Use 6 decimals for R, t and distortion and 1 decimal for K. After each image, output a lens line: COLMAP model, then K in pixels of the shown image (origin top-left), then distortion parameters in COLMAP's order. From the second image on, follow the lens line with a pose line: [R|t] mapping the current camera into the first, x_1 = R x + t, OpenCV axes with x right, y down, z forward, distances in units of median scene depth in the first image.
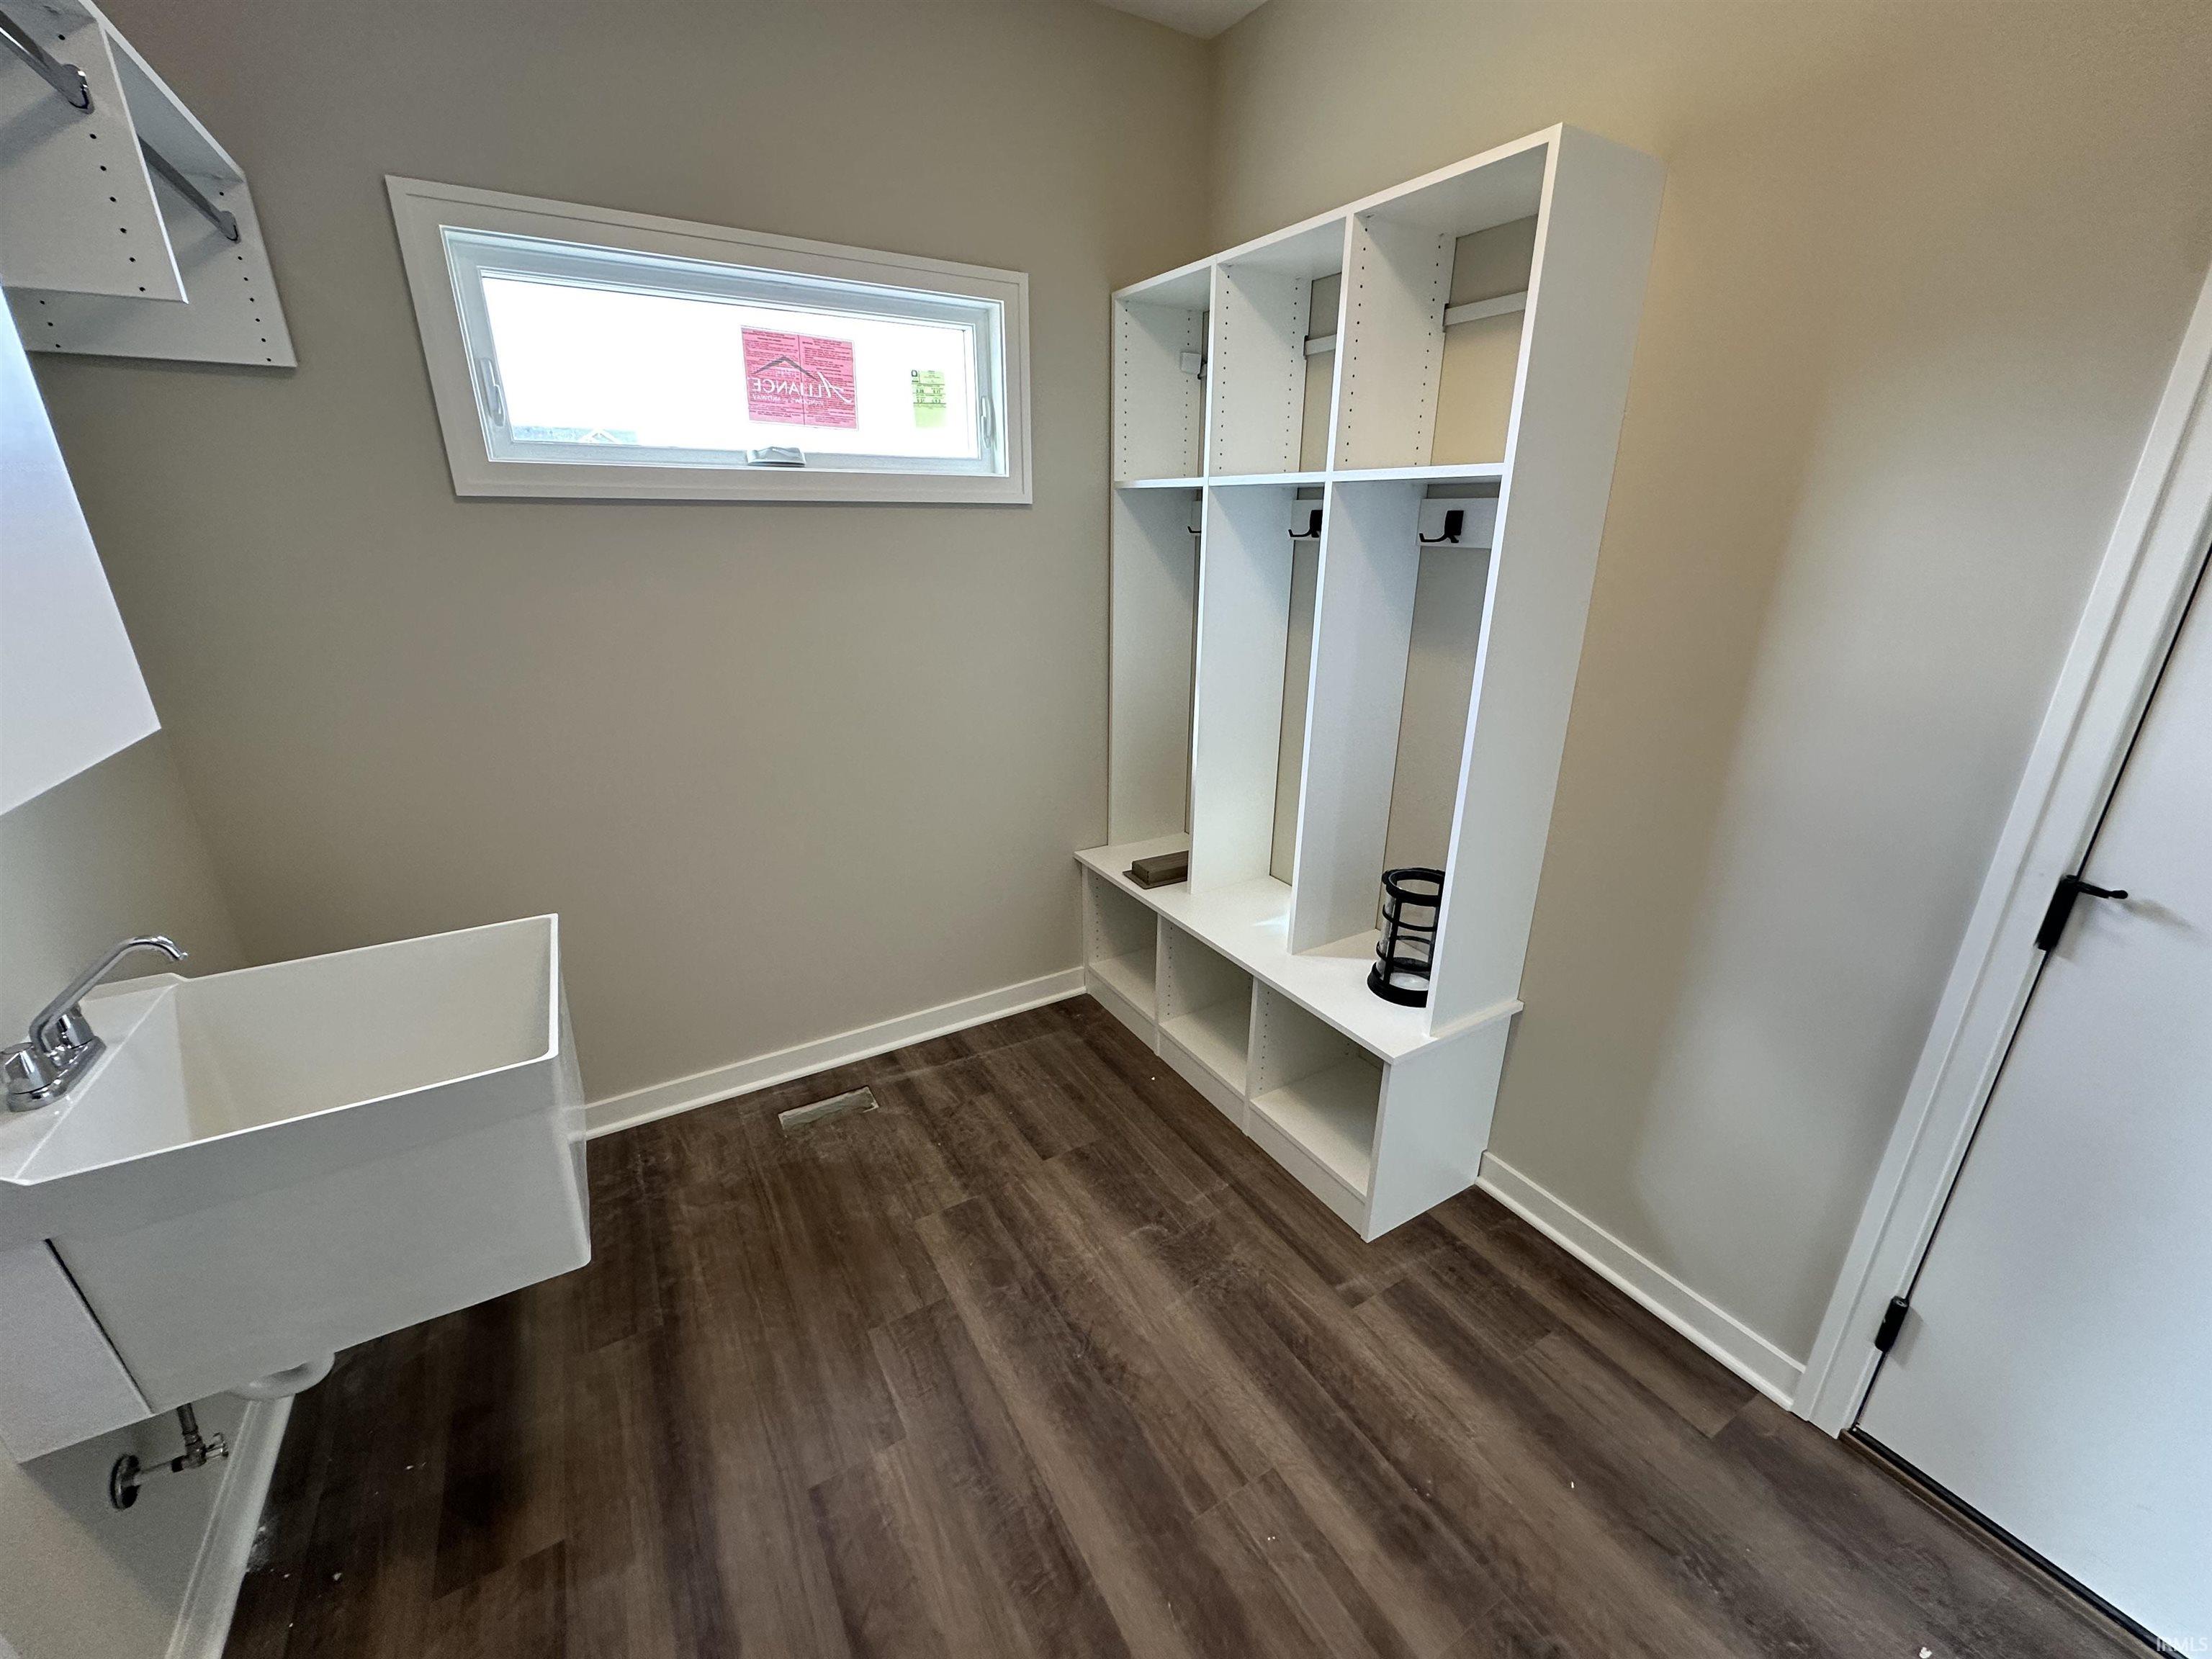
lens RADIAL K [[877.9, 0, 1107.1], [0, 877.9, 825.2], [0, 0, 1]] dist [-0.001973, 0.001300]
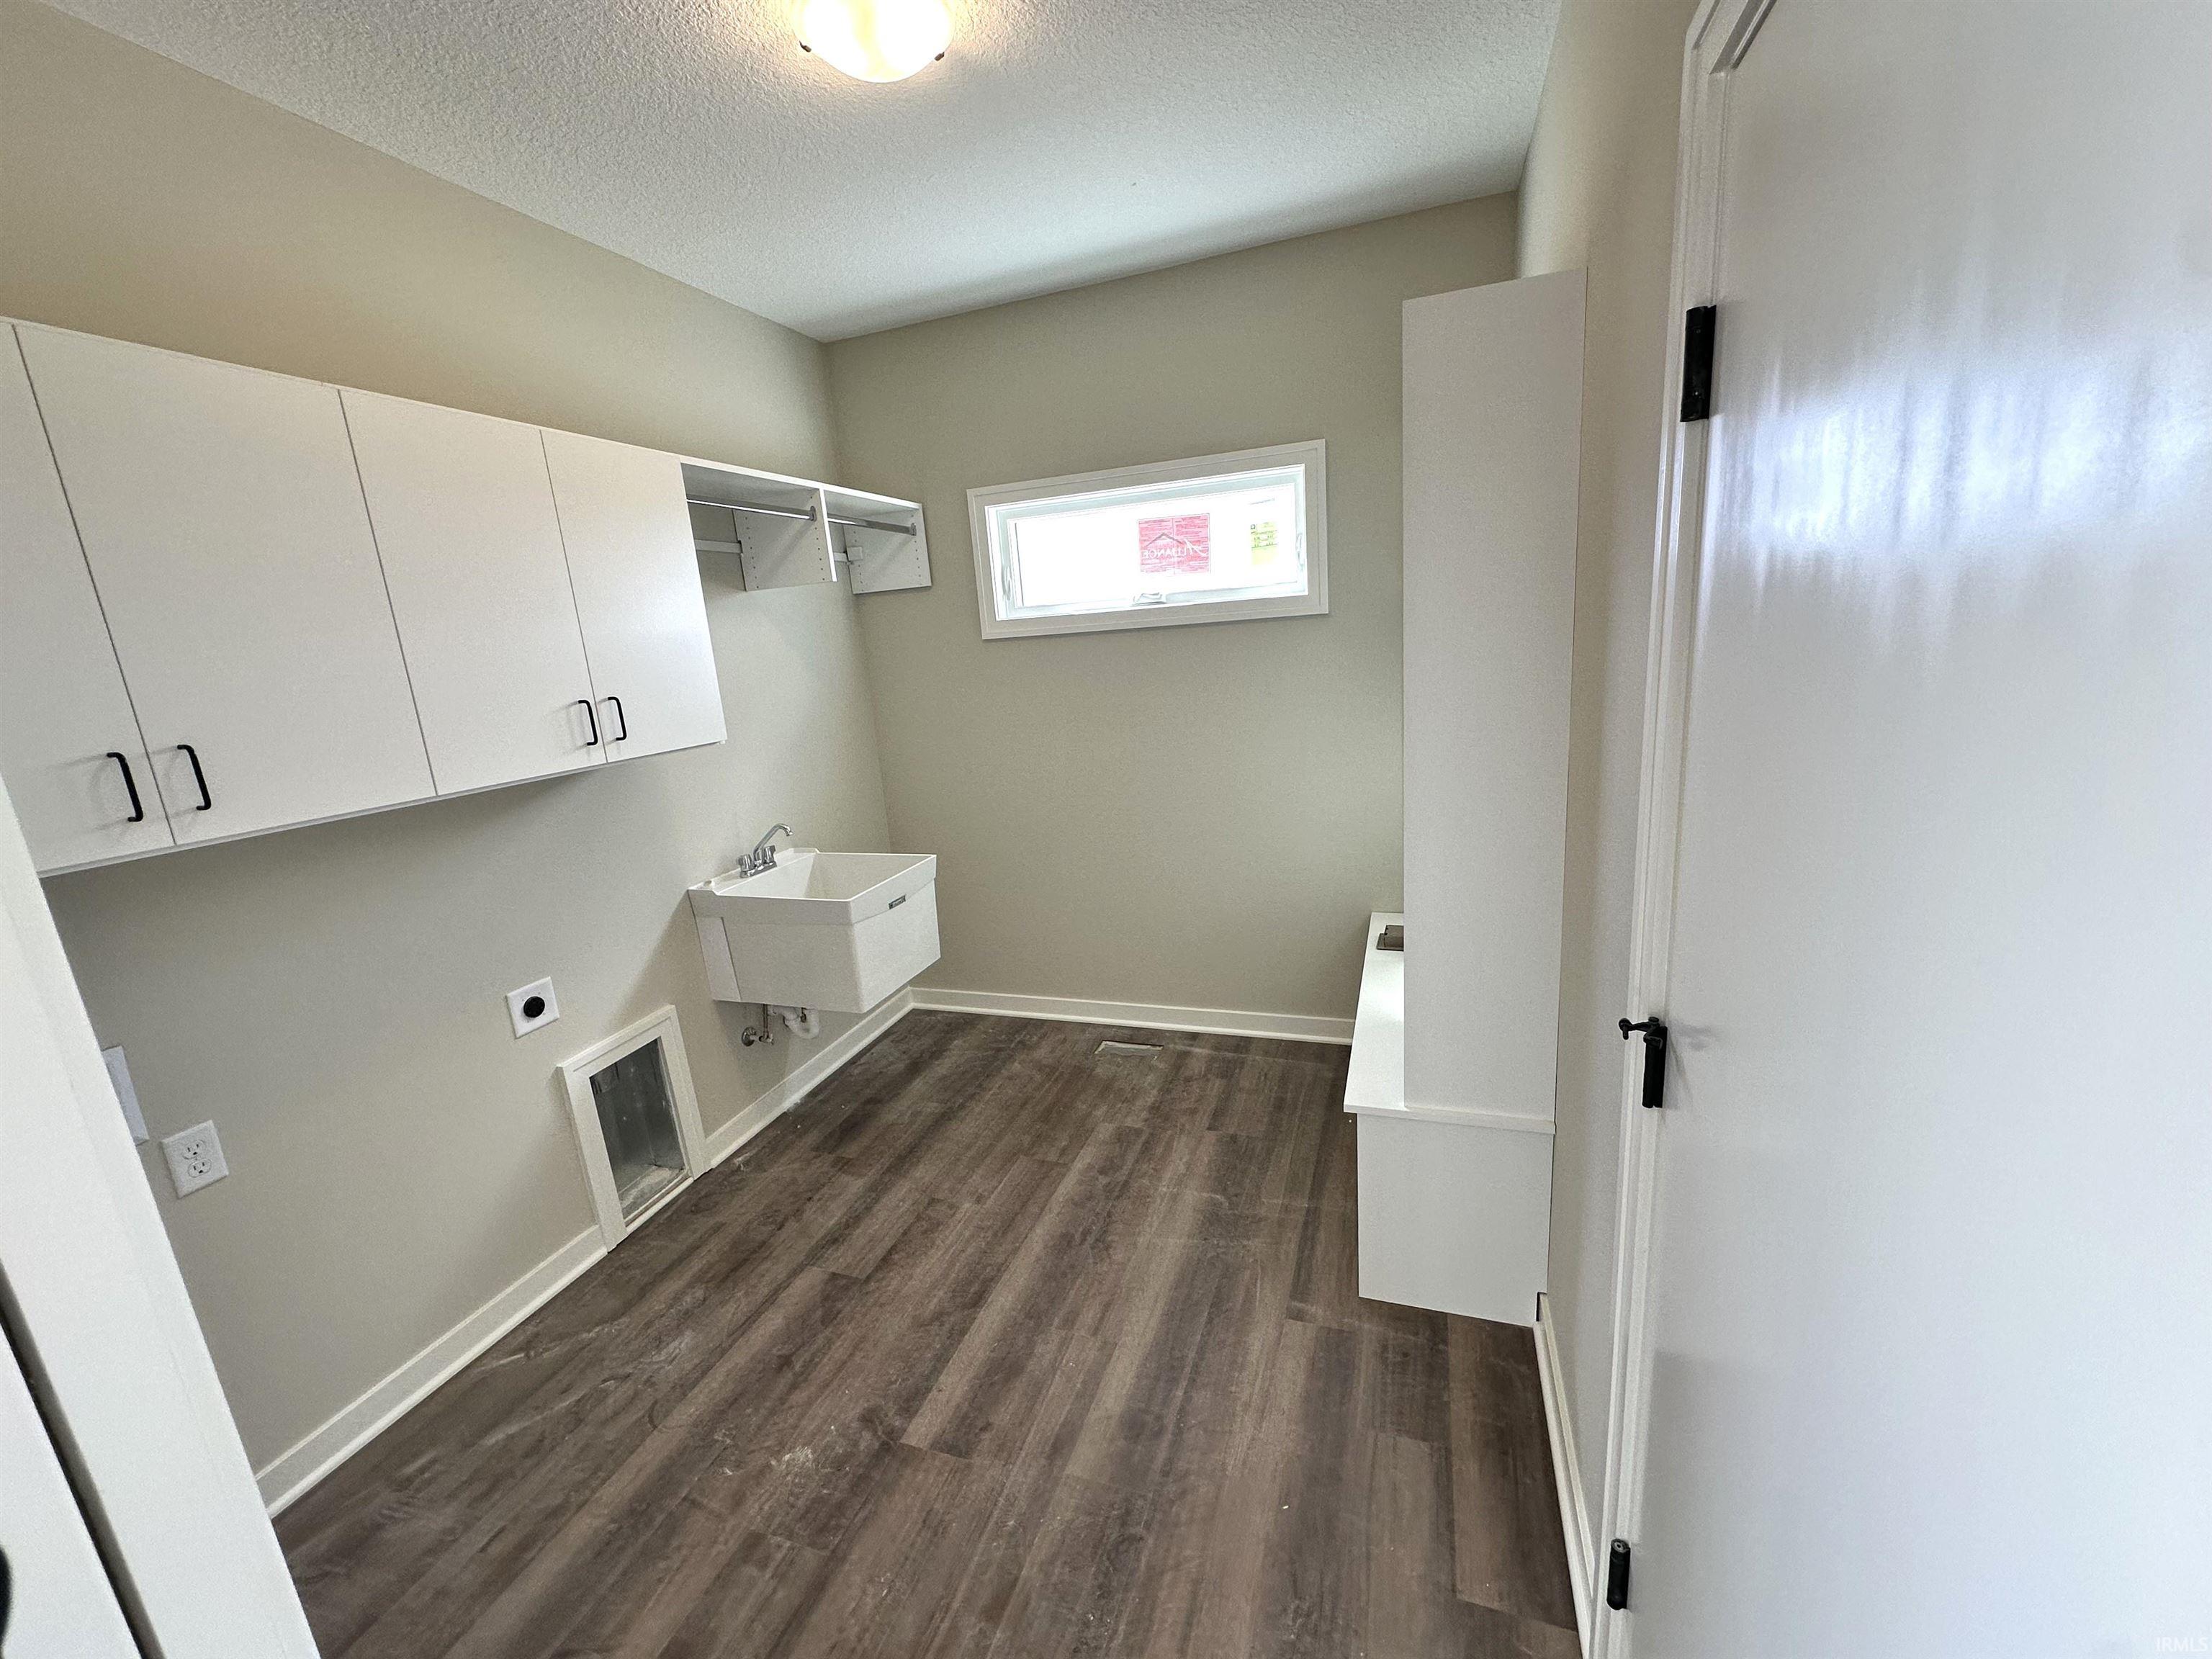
lens RADIAL K [[877.9, 0, 1112.5], [0, 877.9, 832.0], [0, 0, 1]] dist [-0.001973, 0.001300]
pose [[0.642292, 0.117783, -0.757356, 0.894729], [-0.179264, 0.983801, 0.000971, -0.018091], [0.745201, 0.135143, 0.653002, 0.024772]]
